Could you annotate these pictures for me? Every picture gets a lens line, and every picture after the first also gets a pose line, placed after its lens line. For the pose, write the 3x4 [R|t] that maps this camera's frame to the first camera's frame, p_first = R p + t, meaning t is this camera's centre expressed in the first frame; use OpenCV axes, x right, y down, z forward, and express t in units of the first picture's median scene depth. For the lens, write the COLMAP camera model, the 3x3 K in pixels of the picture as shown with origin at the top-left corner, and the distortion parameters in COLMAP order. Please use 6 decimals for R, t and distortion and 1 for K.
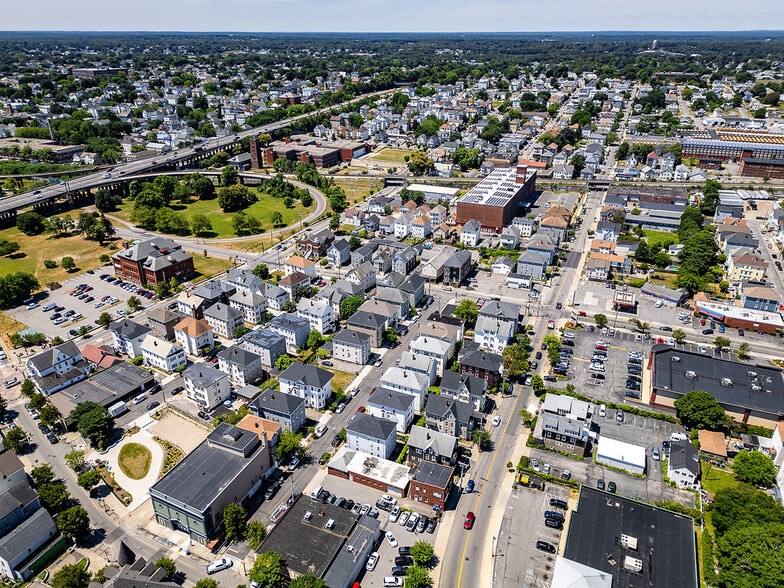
lens RADIAL K [[550.9, 0, 392.0], [0, 550.9, 294.0], [0, 0, 1]] dist [0.068707, -0.058687]
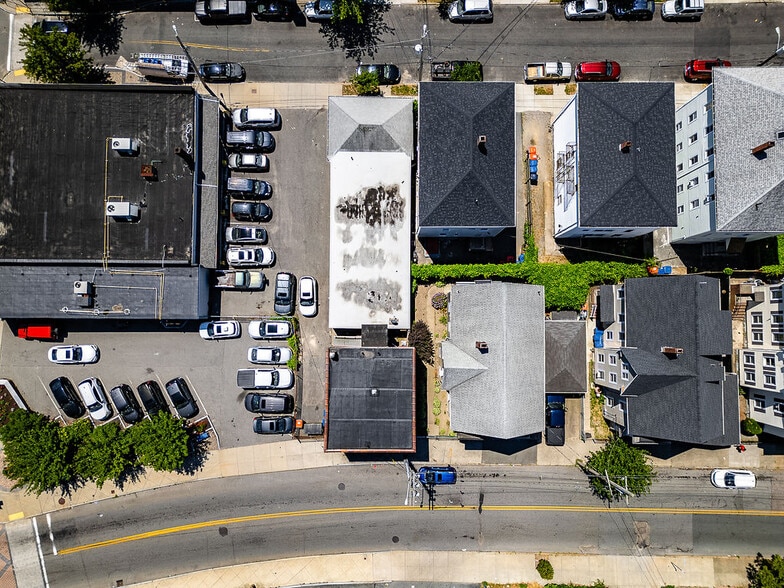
lens RADIAL K [[550.9, 0, 392.0], [0, 550.9, 294.0], [0, 0, 1]] dist [0.068707, -0.058687]
pose [[0.401120, 0.914857, -0.046253, 0.020768], [-0.399088, 0.219984, 0.890133, -0.001035], [0.824519, -0.338591, 0.453348, 0.522299]]
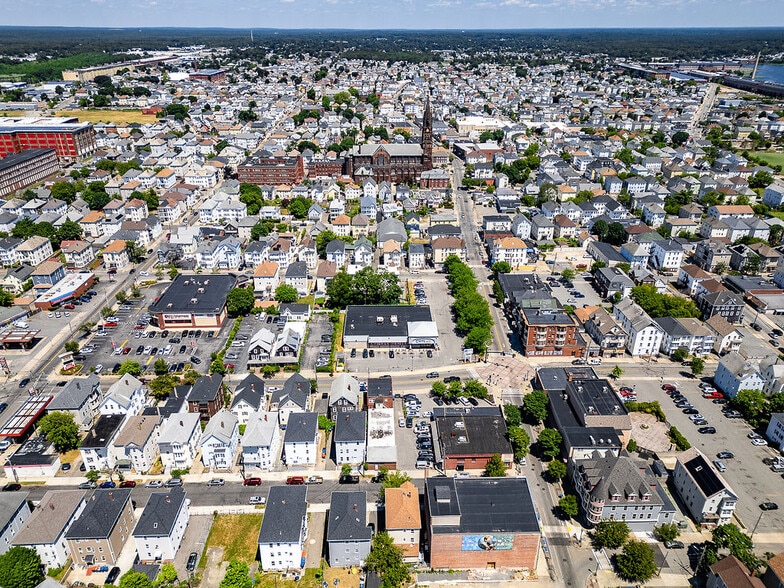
lens RADIAL K [[550.9, 0, 392.0], [0, 550.9, 294.0], [0, 0, 1]] dist [0.068707, -0.058687]
pose [[-0.431665, -0.392972, 0.811935, -0.512982], [0.384760, 0.733909, 0.559765, -0.304396], [-0.815859, 0.554031, -0.165603, 0.635578]]
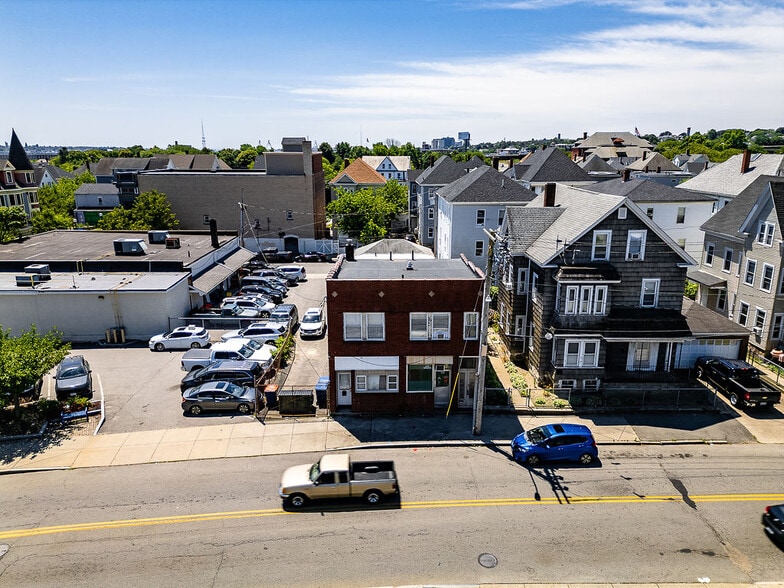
lens RADIAL K [[550.9, 0, 392.0], [0, 550.9, 294.0], [0, 0, 1]] dist [0.068707, -0.058687]
pose [[0.415372, 0.232220, -0.879511, 0.159524], [-0.392569, 0.917956, 0.056970, 0.193048], [0.820582, 0.321605, 0.472456, 0.533013]]
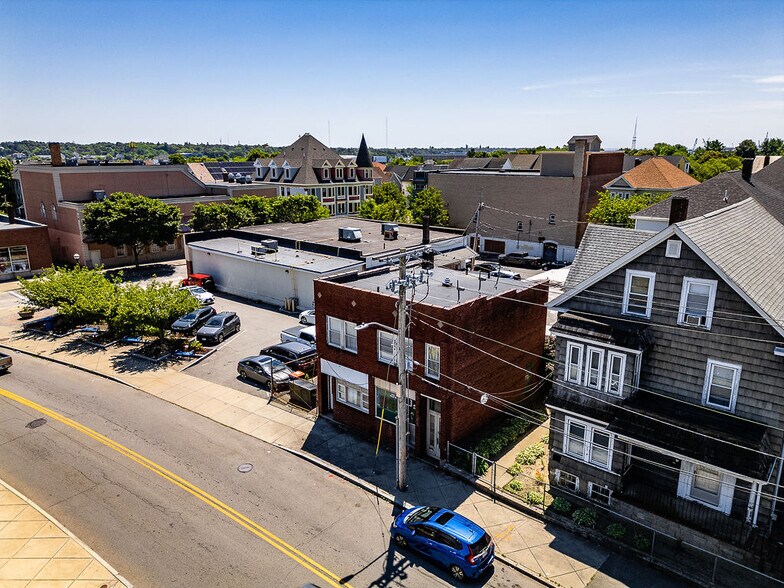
lens RADIAL K [[550.9, 0, 392.0], [0, 550.9, 294.0], [0, 0, 1]] dist [0.068707, -0.058687]
pose [[-0.290190, 0.243748, -0.925406, 0.153892], [-0.412880, 0.840495, 0.350854, 0.158812], [0.863319, 0.483896, -0.143264, 0.605385]]
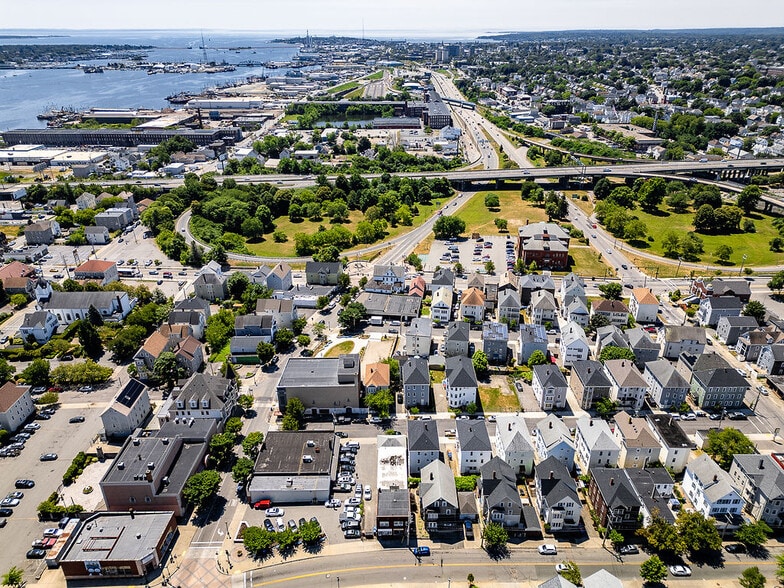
lens RADIAL K [[550.9, 0, 392.0], [0, 550.9, 294.0], [0, 0, 1]] dist [0.068707, -0.058687]
pose [[0.409670, 0.391722, -0.823848, 0.421818], [-0.386653, 0.892537, 0.232113, -0.122673], [0.826239, 0.223454, 0.517106, 0.258553]]
